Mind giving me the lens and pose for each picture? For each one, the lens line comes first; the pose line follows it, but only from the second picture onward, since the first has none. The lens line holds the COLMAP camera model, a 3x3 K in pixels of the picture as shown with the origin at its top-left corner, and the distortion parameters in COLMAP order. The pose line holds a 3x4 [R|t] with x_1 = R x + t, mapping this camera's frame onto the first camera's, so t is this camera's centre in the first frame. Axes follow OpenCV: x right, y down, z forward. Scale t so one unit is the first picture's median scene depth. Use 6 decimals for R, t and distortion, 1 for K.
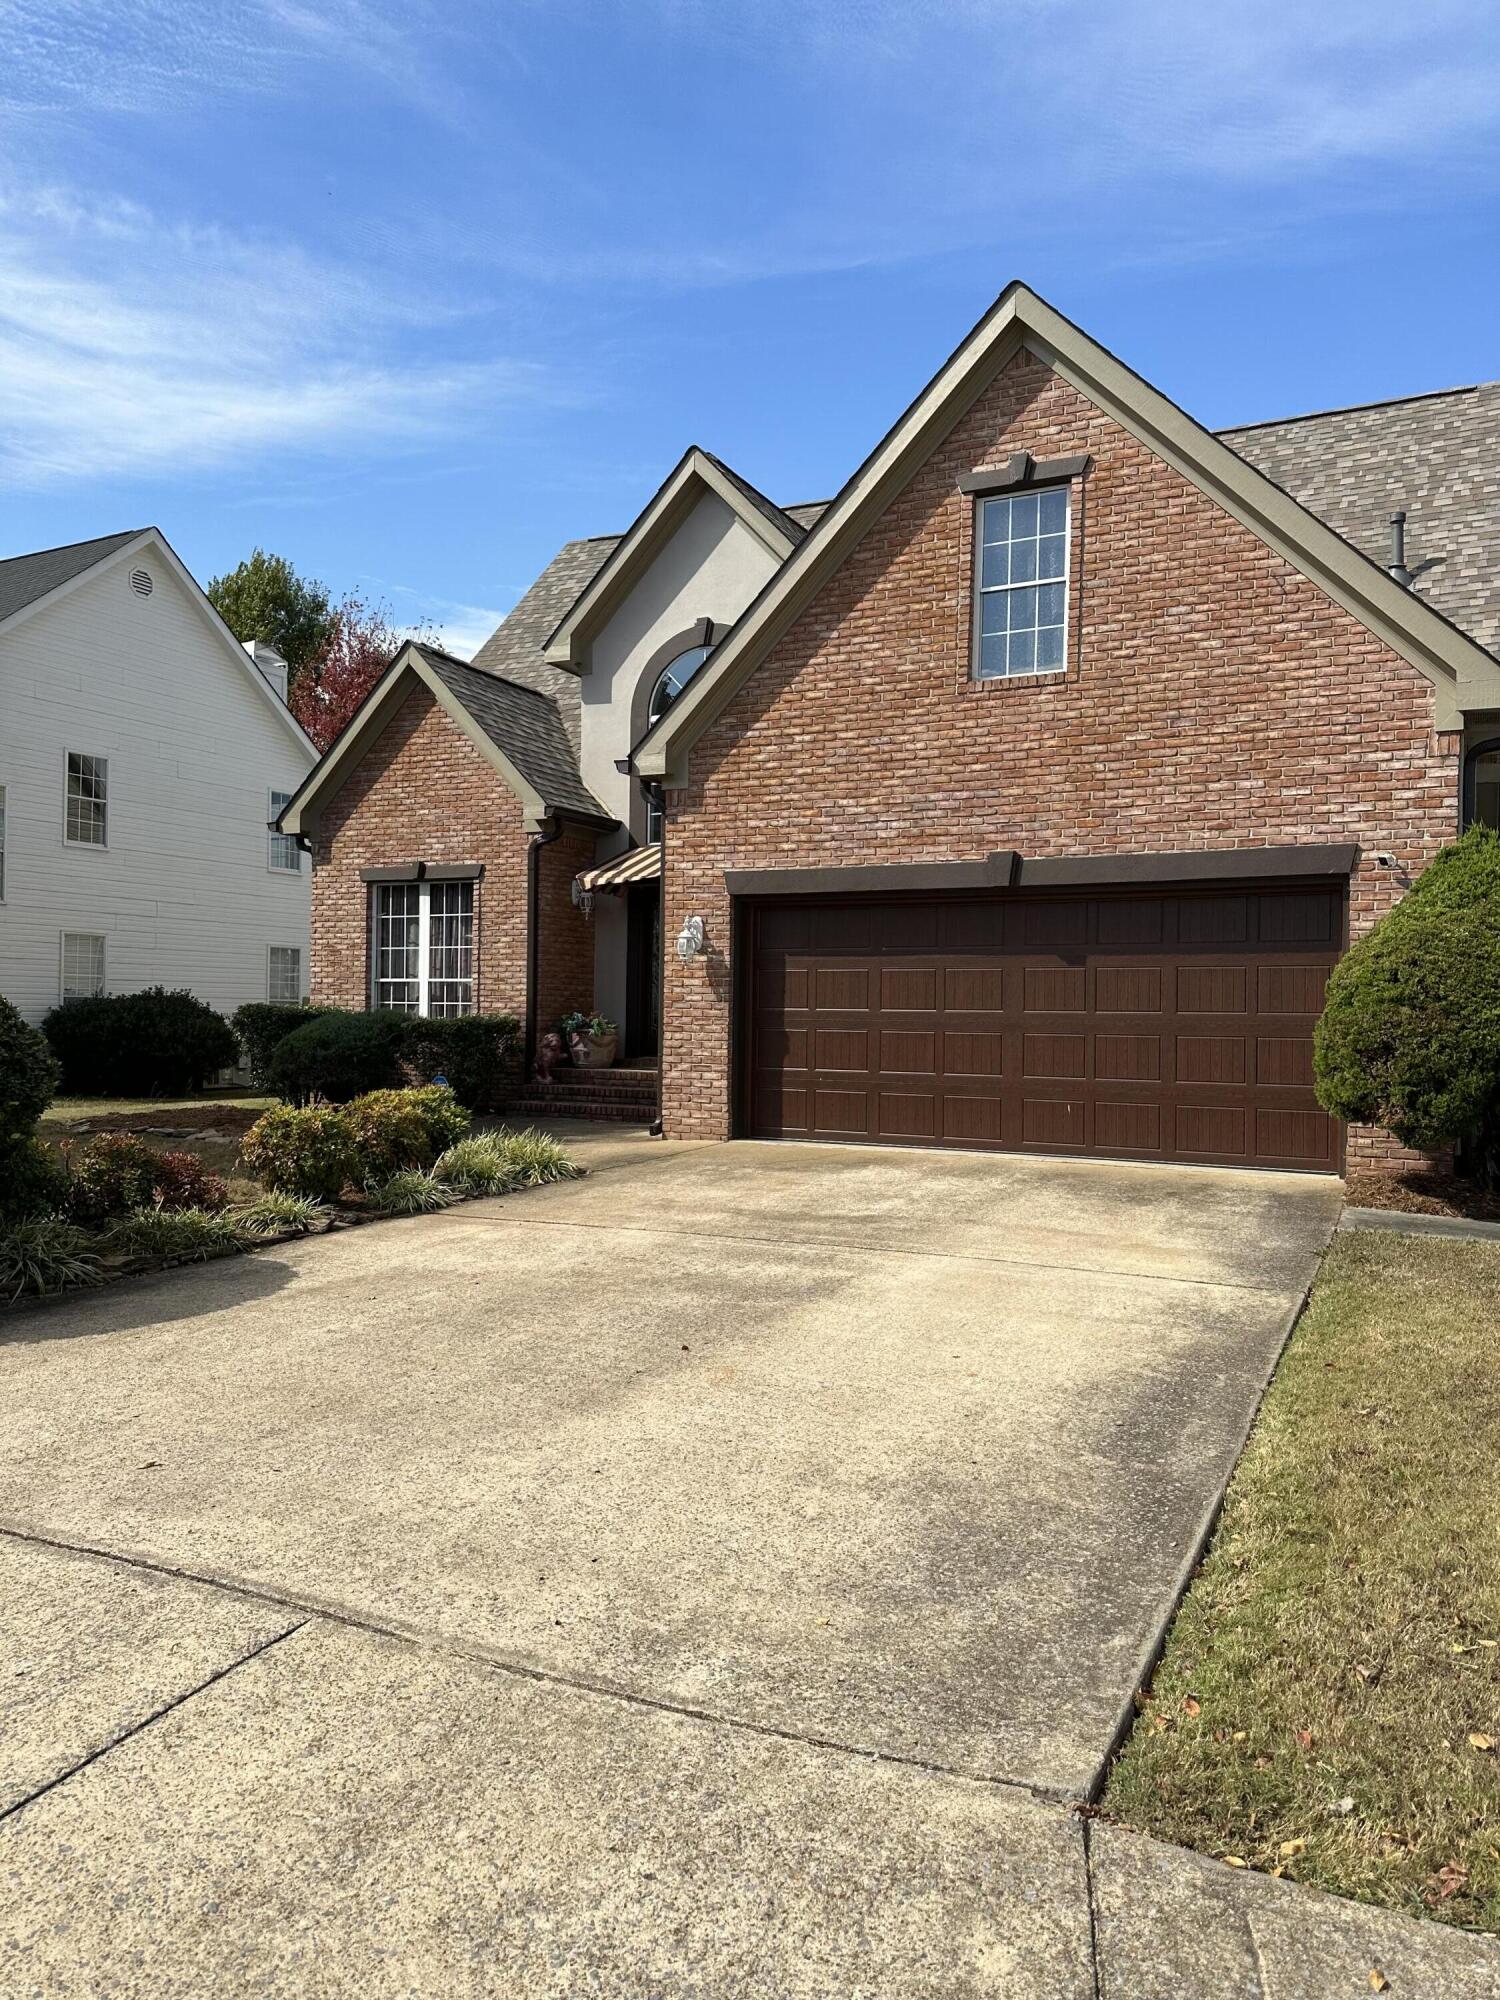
lens RADIAL K [[1425.4, 0, 751.7], [0, 1425.4, 1013.2], [0, 0, 1]] dist [0.054534, -0.056772]
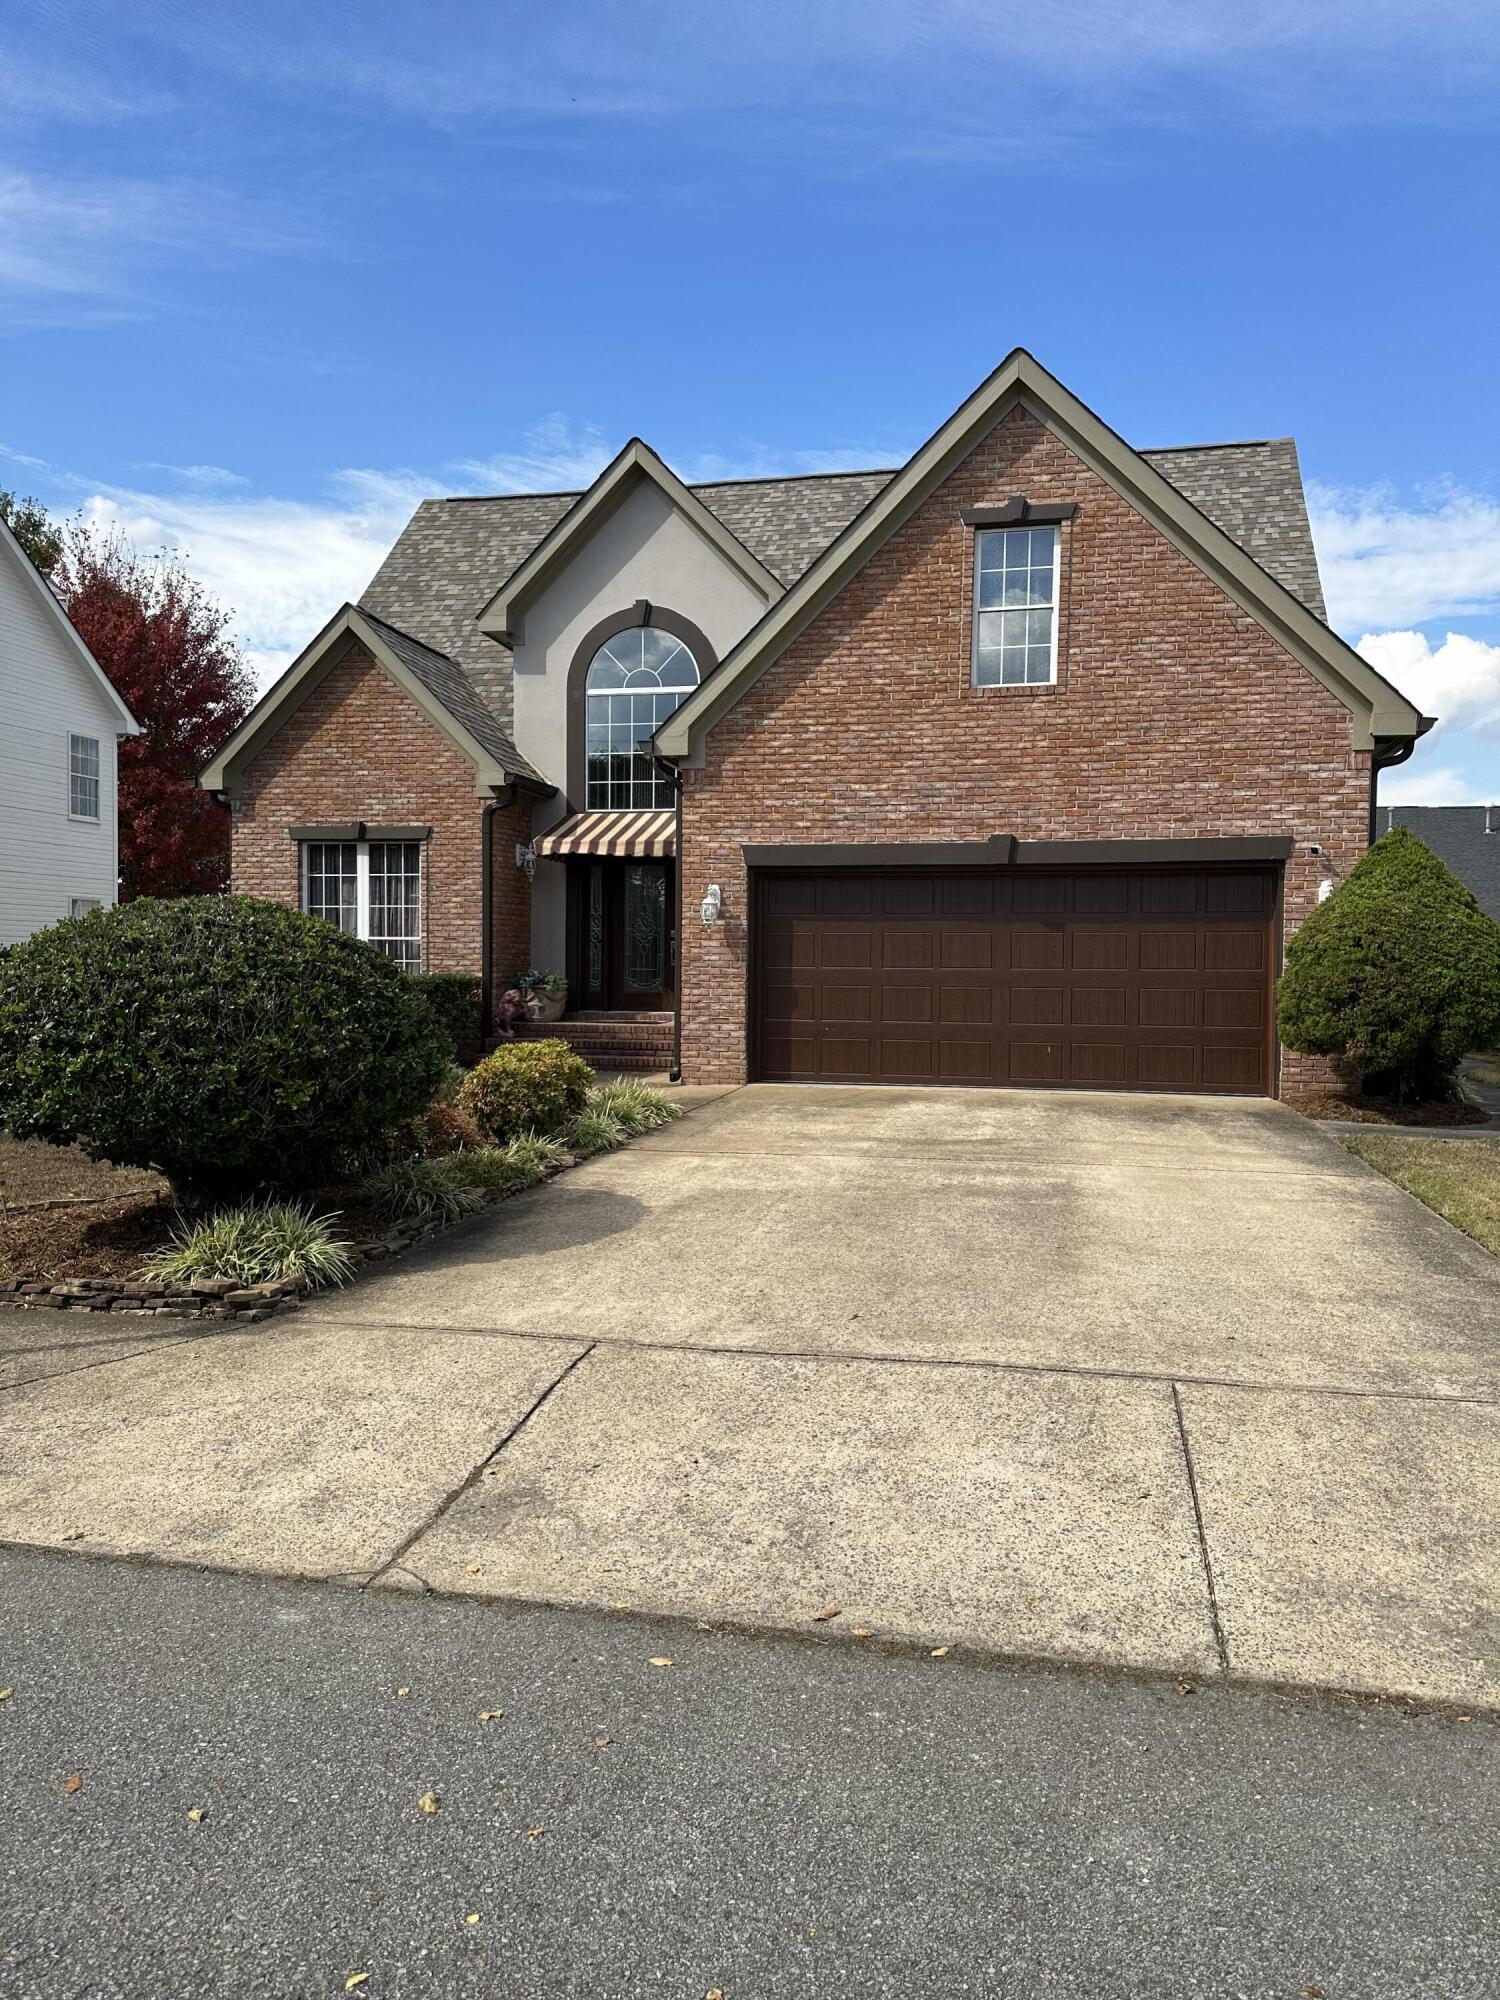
lens RADIAL K [[1425.4, 0, 759.7], [0, 1425.4, 1018.6], [0, 0, 1]] dist [0.054534, -0.056772]
pose [[0.967957, -0.013744, 0.250738, -0.307974], [0.003582, 0.999155, 0.040940, -0.009097], [-0.251089, -0.038730, 0.967189, -0.099582]]
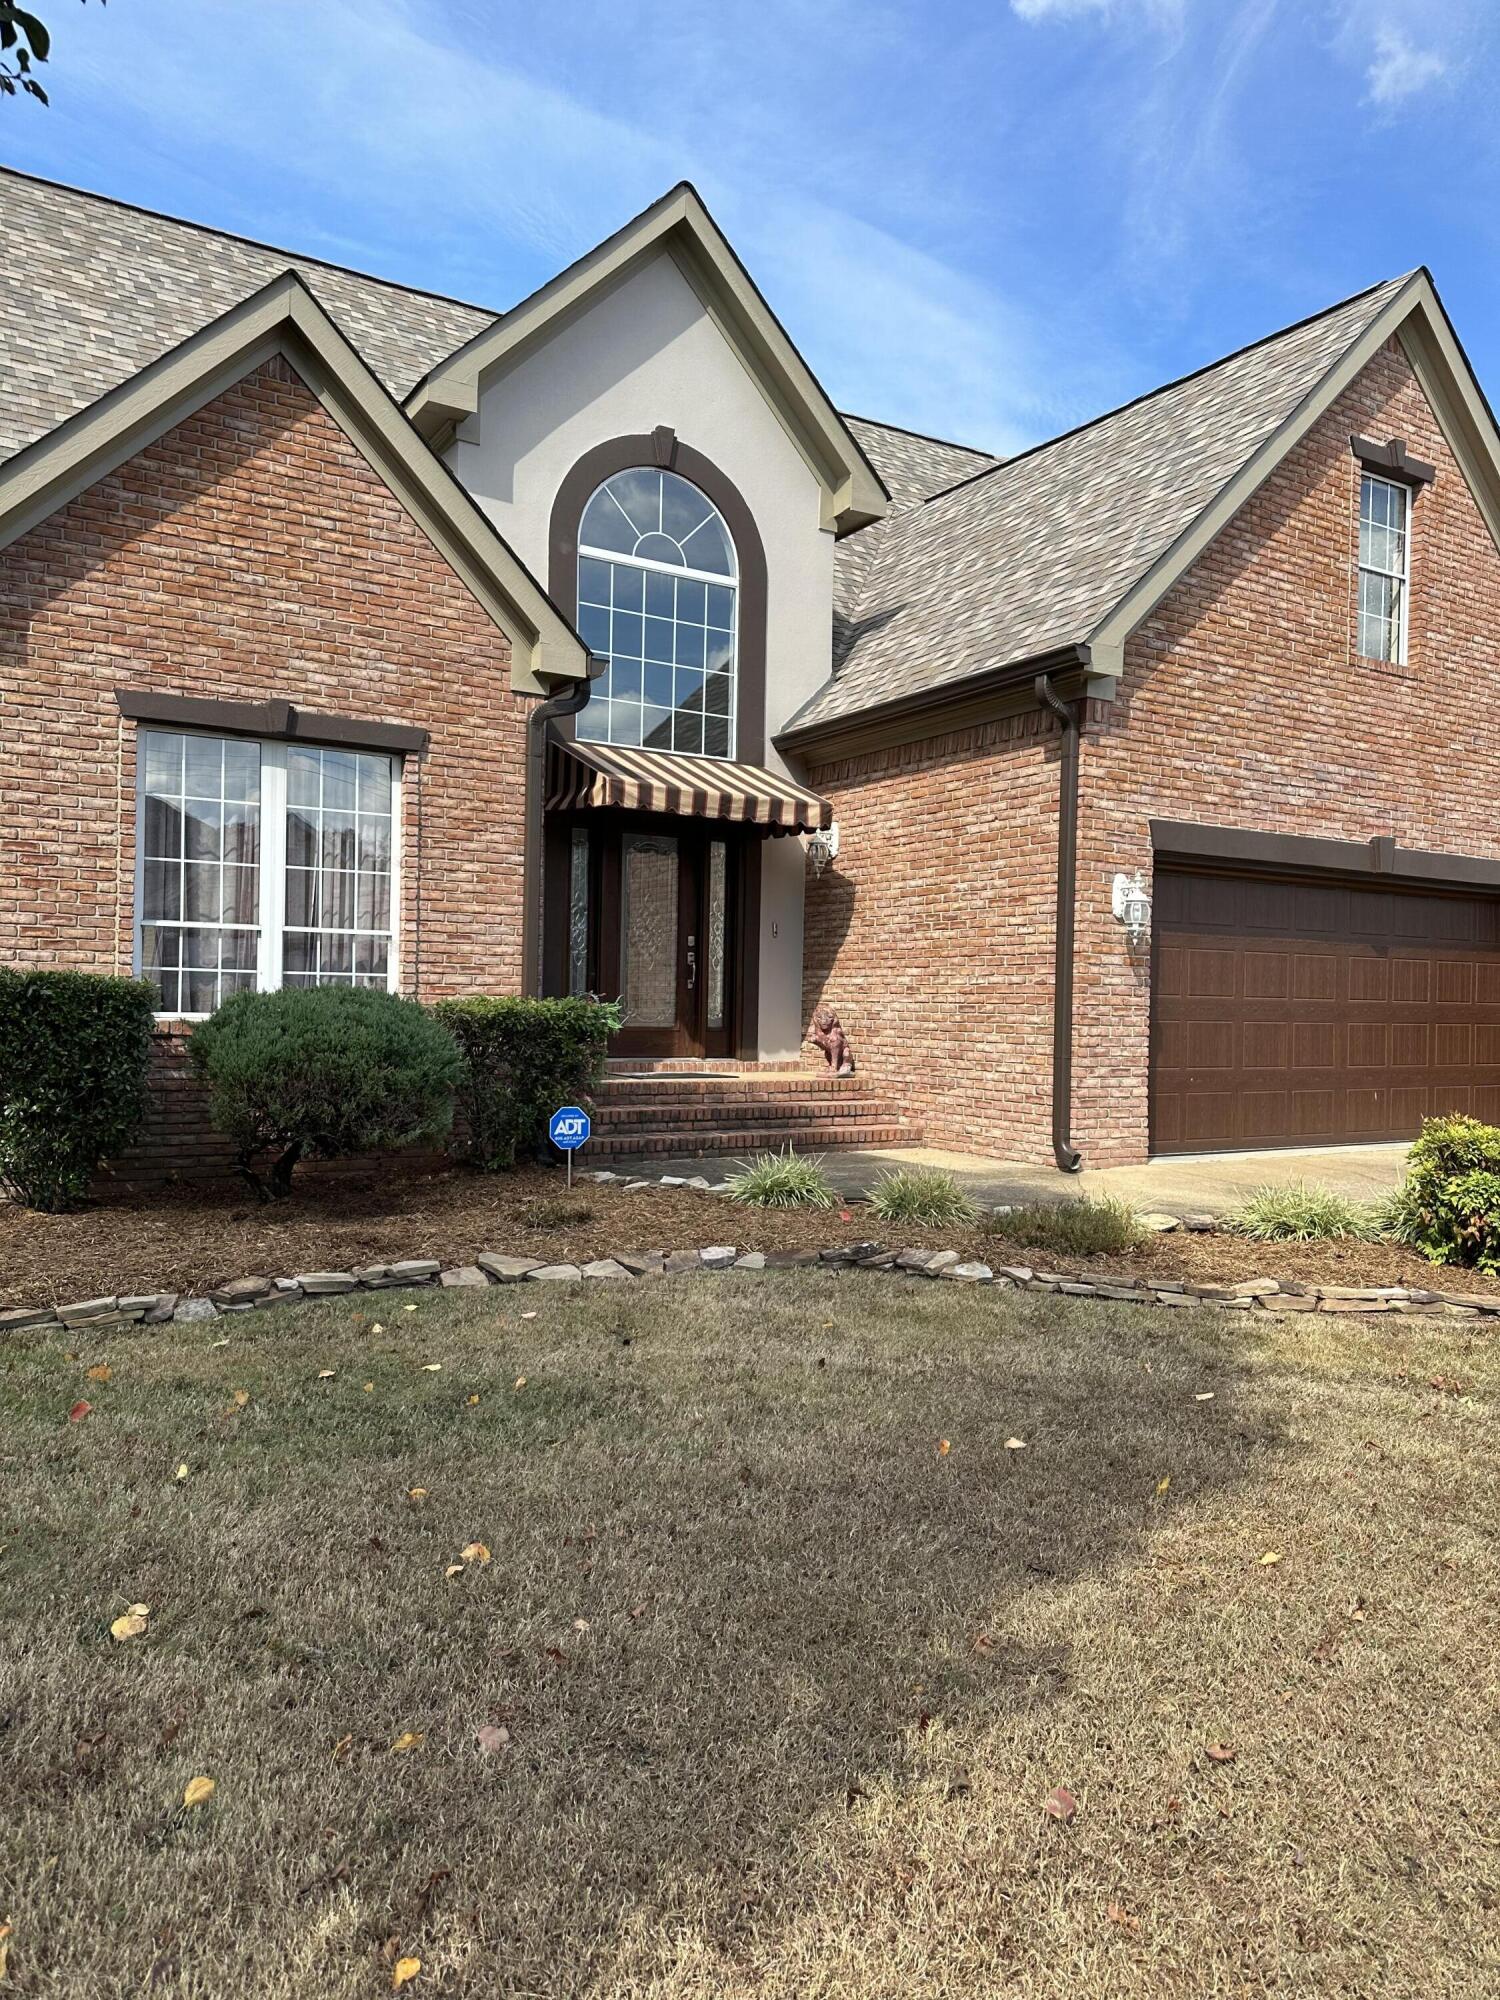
lens RADIAL K [[1425.4, 0, 744.0], [0, 1425.4, 998.9], [0, 0, 1]] dist [0.054534, -0.056772]
pose [[0.513689, 0.006418, 0.857952, -0.857339], [-0.011104, 0.999938, -0.000832, 0.002311], [-0.857904, -0.009099, 0.513729, 0.841641]]
